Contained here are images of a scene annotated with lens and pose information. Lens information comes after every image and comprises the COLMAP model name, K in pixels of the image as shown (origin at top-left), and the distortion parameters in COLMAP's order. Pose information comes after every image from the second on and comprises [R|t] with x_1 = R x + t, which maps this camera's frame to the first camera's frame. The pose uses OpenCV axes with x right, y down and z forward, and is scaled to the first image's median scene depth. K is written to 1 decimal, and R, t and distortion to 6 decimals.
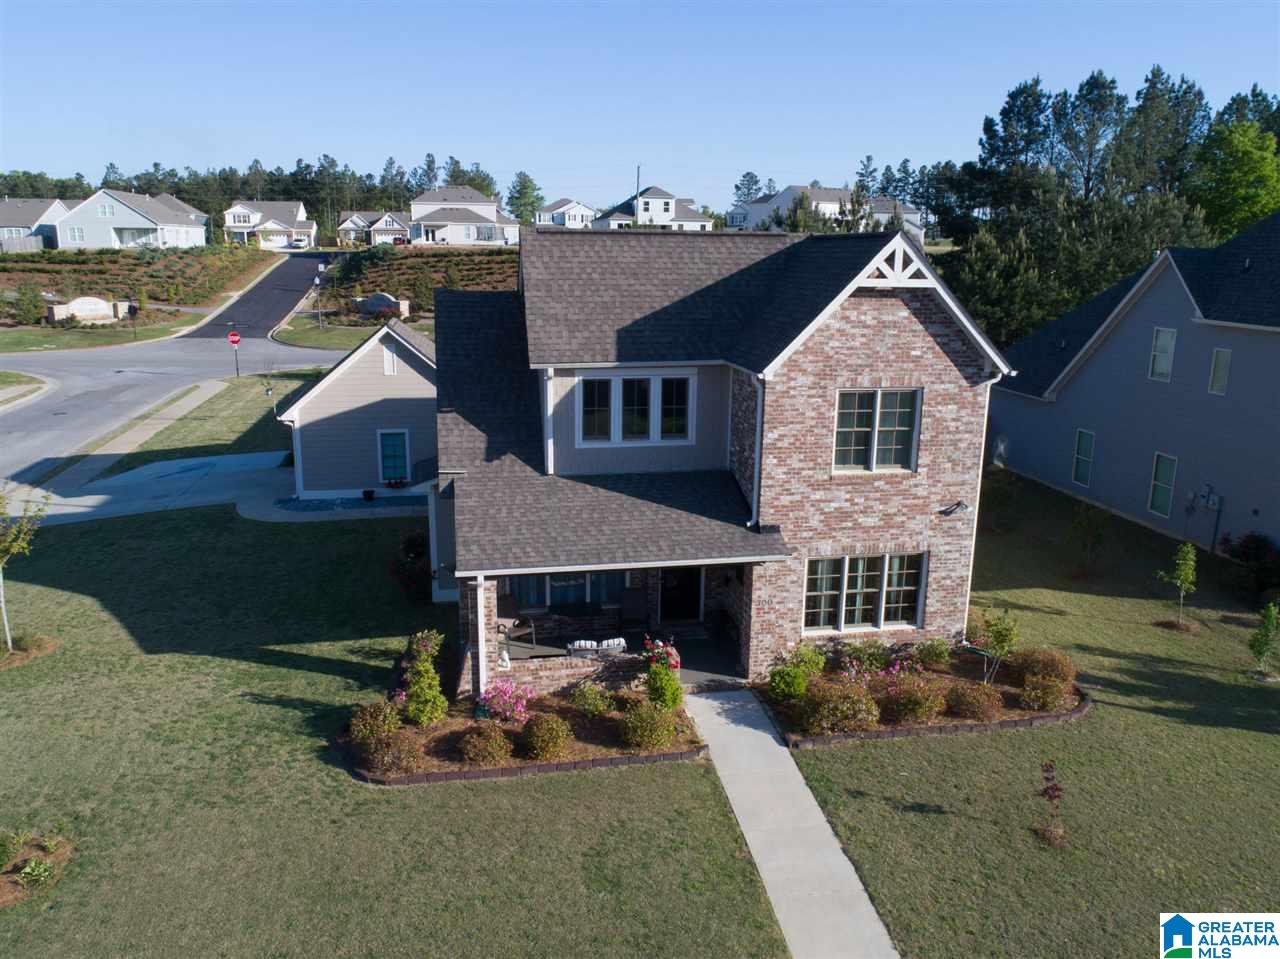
lens RADIAL K [[953.1, 0, 637.2], [0, 953.1, 481.0], [0, 0, 1]] dist [-0.033344, 0.016755]
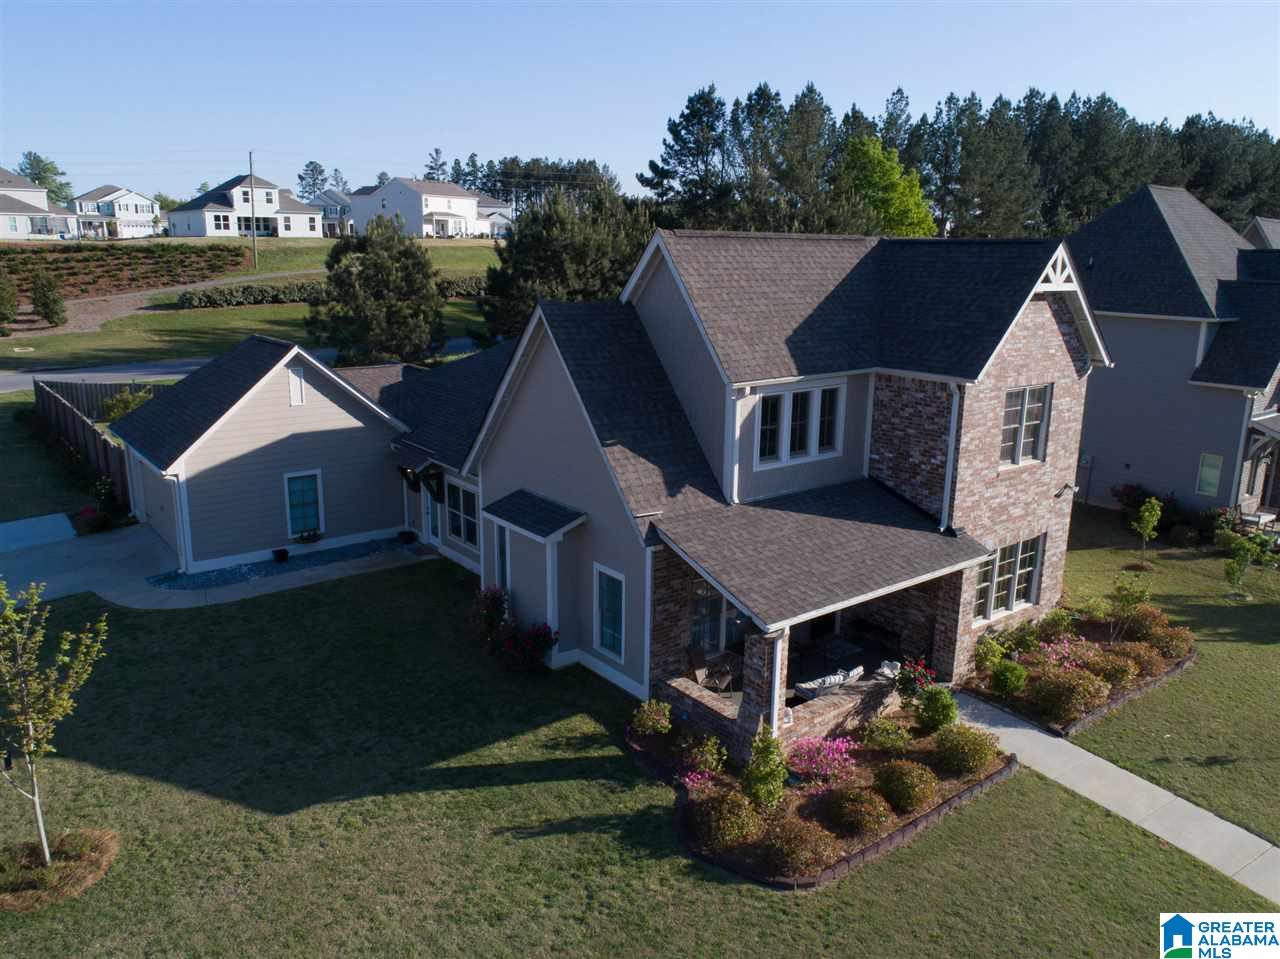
lens RADIAL K [[953.1, 0, 640.7], [0, 953.1, 481.4], [0, 0, 1]] dist [-0.033344, 0.016755]
pose [[0.892855, -0.107654, 0.437287, -0.563133], [0.104194, 0.994043, 0.031978, -0.065826], [-0.438125, 0.017011, 0.898753, 0.223812]]
